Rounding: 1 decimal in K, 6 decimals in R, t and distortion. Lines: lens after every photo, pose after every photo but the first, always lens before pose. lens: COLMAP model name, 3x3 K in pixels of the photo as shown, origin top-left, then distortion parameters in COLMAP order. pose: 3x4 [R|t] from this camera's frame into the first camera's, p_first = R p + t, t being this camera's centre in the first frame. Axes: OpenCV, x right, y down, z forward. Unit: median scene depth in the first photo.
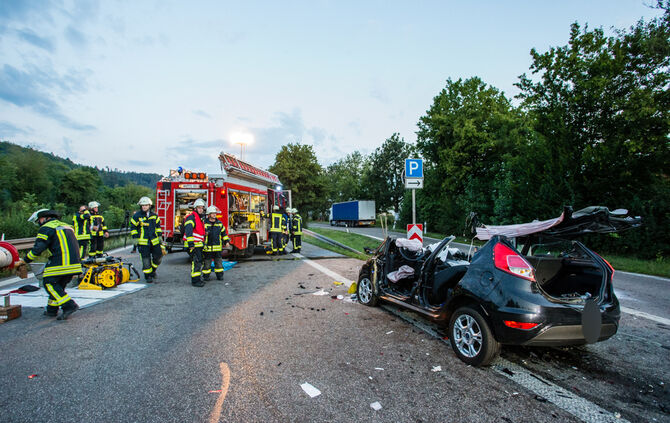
lens RADIAL K [[342.8, 0, 329.9], [0, 342.8, 219.4], [0, 0, 1]] dist [-0.074219, 0.039839]
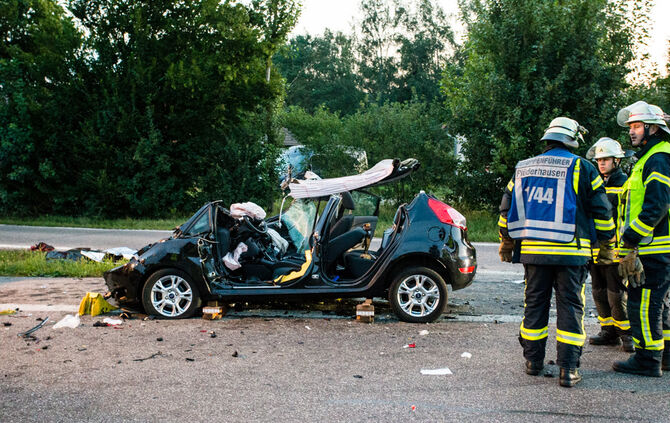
lens RADIAL K [[709.2, 0, 335.0], [0, 709.2, 211.5], [0, 0, 1]] dist [0.047144, 0.013401]
pose [[0.364147, -0.065957, 0.929003, -0.554389], [0.002650, 0.997559, 0.069785, -0.014235], [-0.931338, -0.022950, 0.363432, 0.170841]]
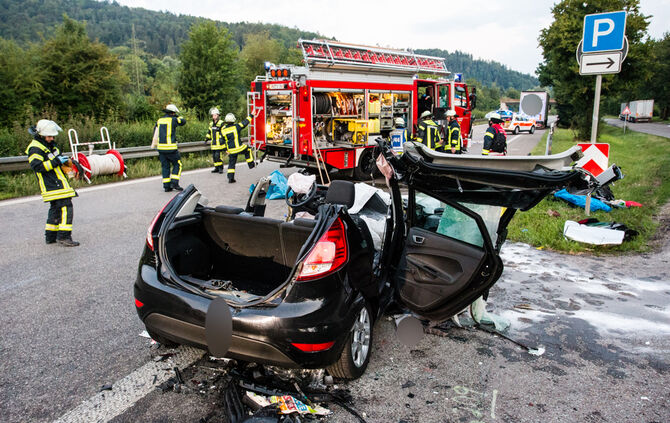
lens RADIAL K [[522.4, 0, 335.0], [0, 522.4, 211.5], [0, 0, 1]] dist [-0.025861, 0.078088]
pose [[0.765031, 0.116845, -0.633305, 0.506658], [0.000929, 0.983201, 0.182523, -0.032638], [0.643993, -0.140224, 0.752070, 0.123466]]
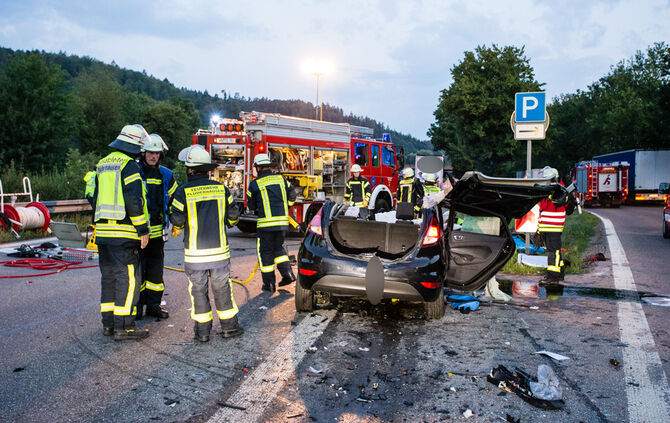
lens RADIAL K [[709.2, 0, 335.0], [0, 709.2, 211.5], [0, 0, 1]] dist [0.047144, 0.013401]
pose [[0.901857, 0.032905, -0.430780, 0.540005], [-0.017792, 0.999078, 0.039068, -0.001368], [0.431669, -0.027569, 0.901611, -0.394567]]
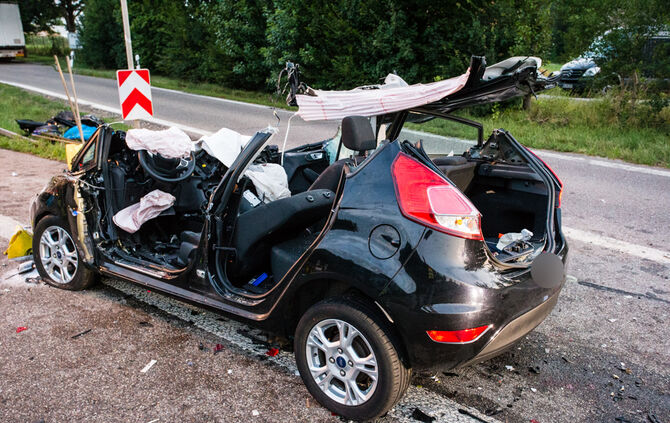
lens RADIAL K [[589.2, 0, 332.2], [0, 589.2, 223.9], [0, 0, 1]] dist [0.006494, 0.006258]
pose [[0.826568, -0.161968, 0.539029, -0.001597], [-0.003684, 0.956122, 0.292946, -0.024542], [-0.562826, -0.244126, 0.789703, 0.147404]]
